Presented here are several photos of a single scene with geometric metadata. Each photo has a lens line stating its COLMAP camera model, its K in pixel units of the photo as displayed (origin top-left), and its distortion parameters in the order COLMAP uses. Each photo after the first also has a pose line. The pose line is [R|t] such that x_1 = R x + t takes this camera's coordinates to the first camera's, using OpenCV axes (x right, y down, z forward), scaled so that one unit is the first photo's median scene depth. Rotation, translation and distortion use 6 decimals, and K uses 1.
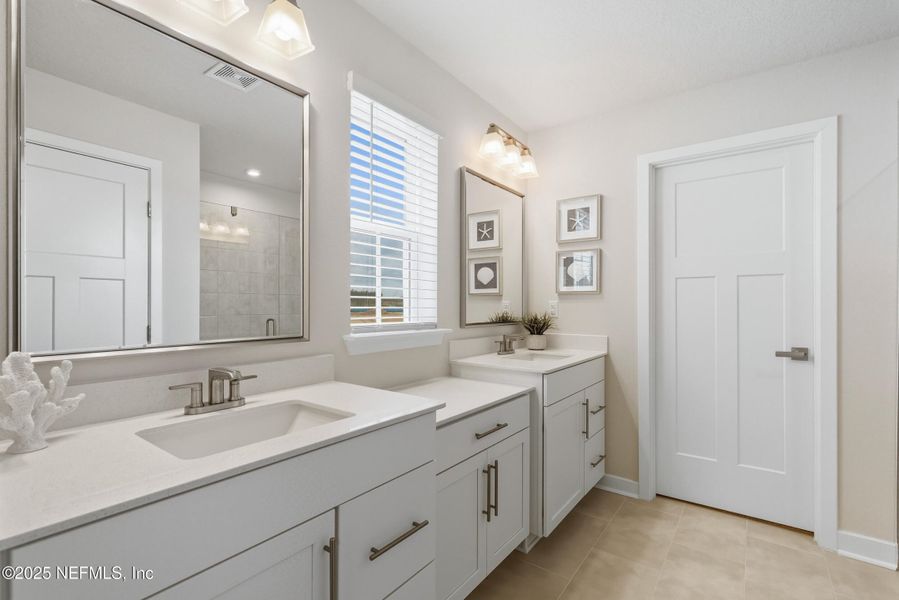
lens RADIAL K [[412.7, 0, 448.1], [0, 412.7, 305.2], [0, 0, 1]] dist [-0.000880, 0.000027]
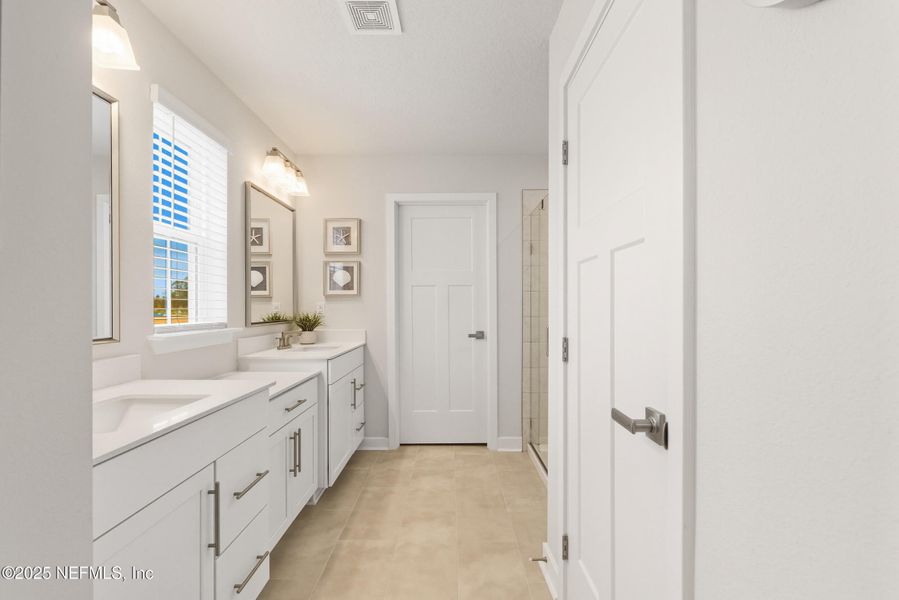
lens RADIAL K [[403.8, 0, 450.2], [0, 403.8, 303.8], [0, 0, 1]] dist [-0.000961, -0.000414]
pose [[0.802752, -0.002117, 0.596310, -0.181059], [0.005055, 0.999982, -0.003256, -0.000343], [-0.596292, 0.005628, 0.802748, -0.198110]]
